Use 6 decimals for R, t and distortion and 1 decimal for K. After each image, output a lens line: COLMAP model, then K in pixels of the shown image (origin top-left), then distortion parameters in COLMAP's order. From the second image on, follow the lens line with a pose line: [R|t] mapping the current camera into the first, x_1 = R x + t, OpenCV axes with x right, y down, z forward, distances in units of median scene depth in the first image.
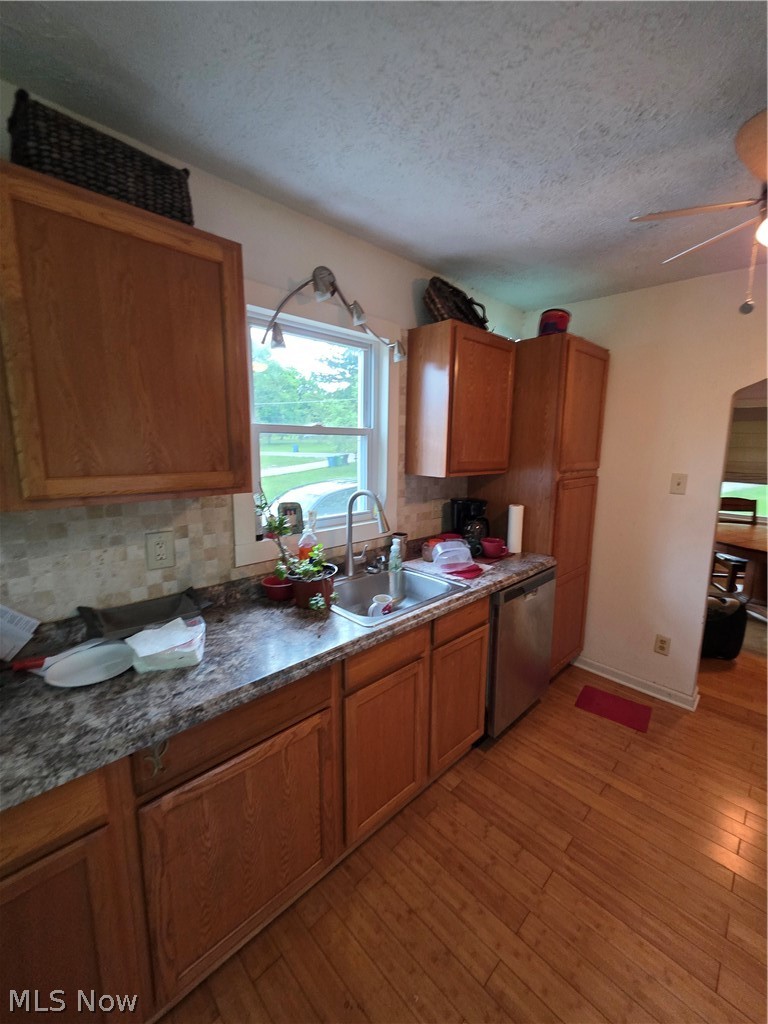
lens RADIAL K [[408.3, 0, 389.3], [0, 408.3, 511.4], [0, 0, 1]] dist [0.000760, -0.000197]
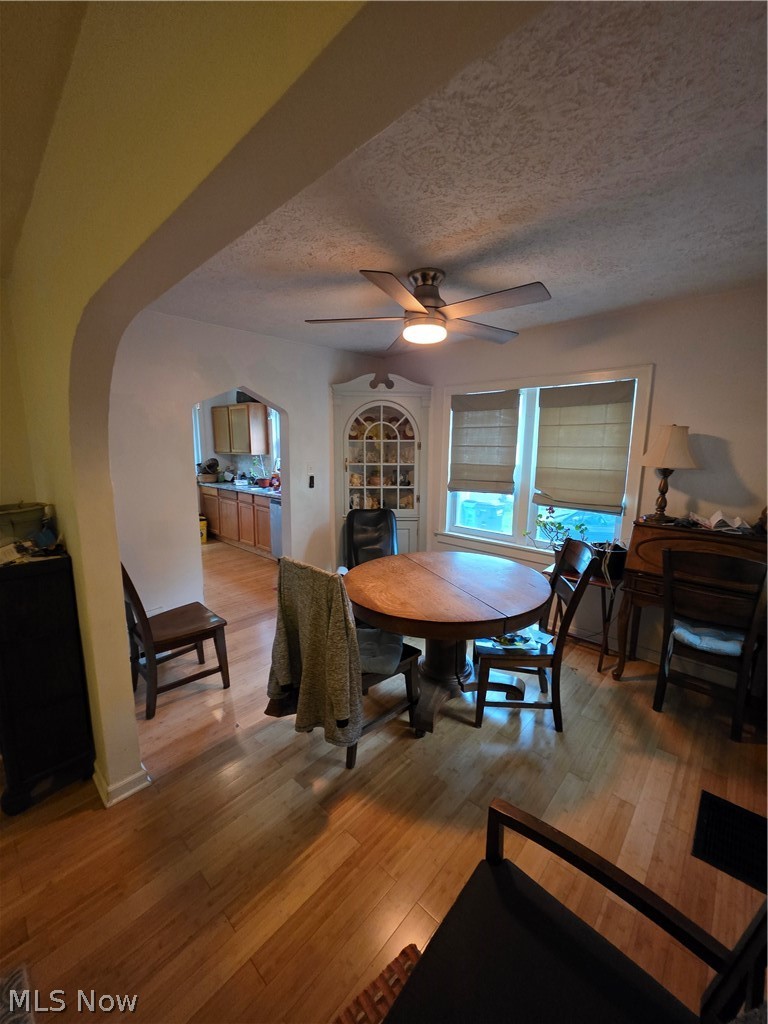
lens RADIAL K [[408.3, 0, 389.3], [0, 408.3, 511.4], [0, 0, 1]] dist [0.000760, -0.000197]
pose [[0.061796, 0.159483, -0.985265, 3.451236], [-0.168614, 0.974631, 0.147187, -0.290021], [0.983743, 0.157034, 0.087119, 1.784666]]
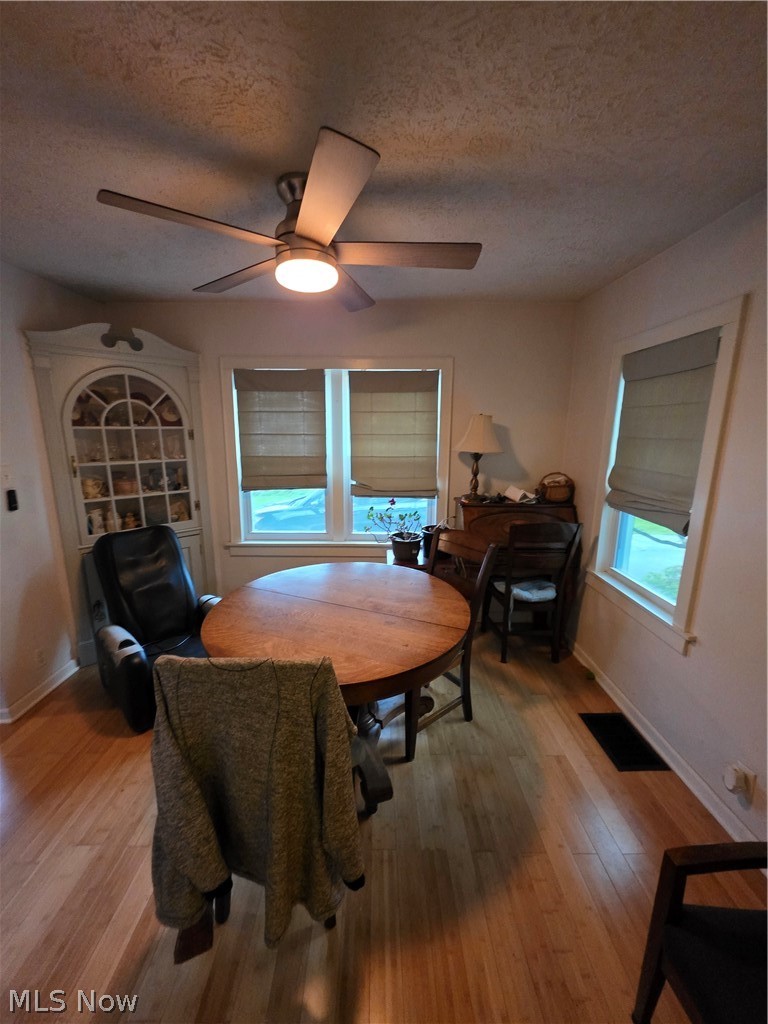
lens RADIAL K [[409.7, 0, 382.6], [0, 409.7, 515.7], [0, 0, 1]] dist [0.001872, 0.000121]
pose [[0.724827, 0.137636, -0.675042, 2.880237], [-0.111292, 0.990363, 0.082429, -0.230382], [0.679882, 0.015380, 0.733160, 1.356923]]
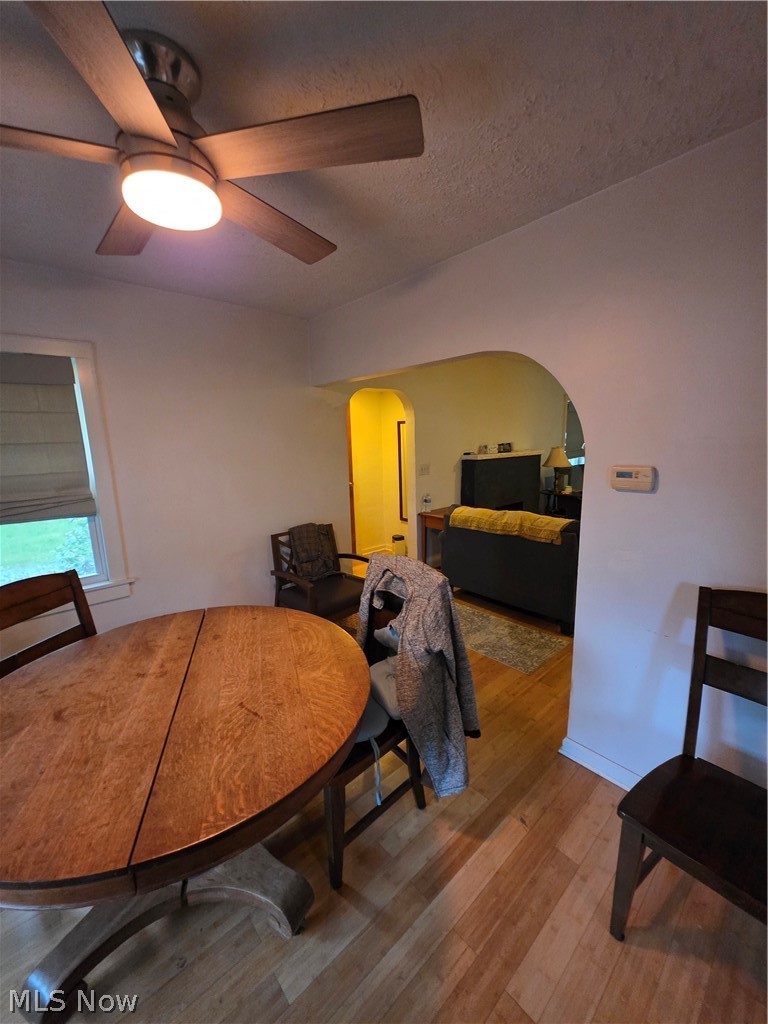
lens RADIAL K [[408.3, 0, 389.3], [0, 408.3, 511.4], [0, 0, 1]] dist [0.000760, -0.000197]
pose [[0.039389, -0.194918, 0.980028, 1.311732], [0.188026, 0.964715, 0.184315, -0.261833], [-0.981374, 0.177011, 0.074649, 1.627460]]
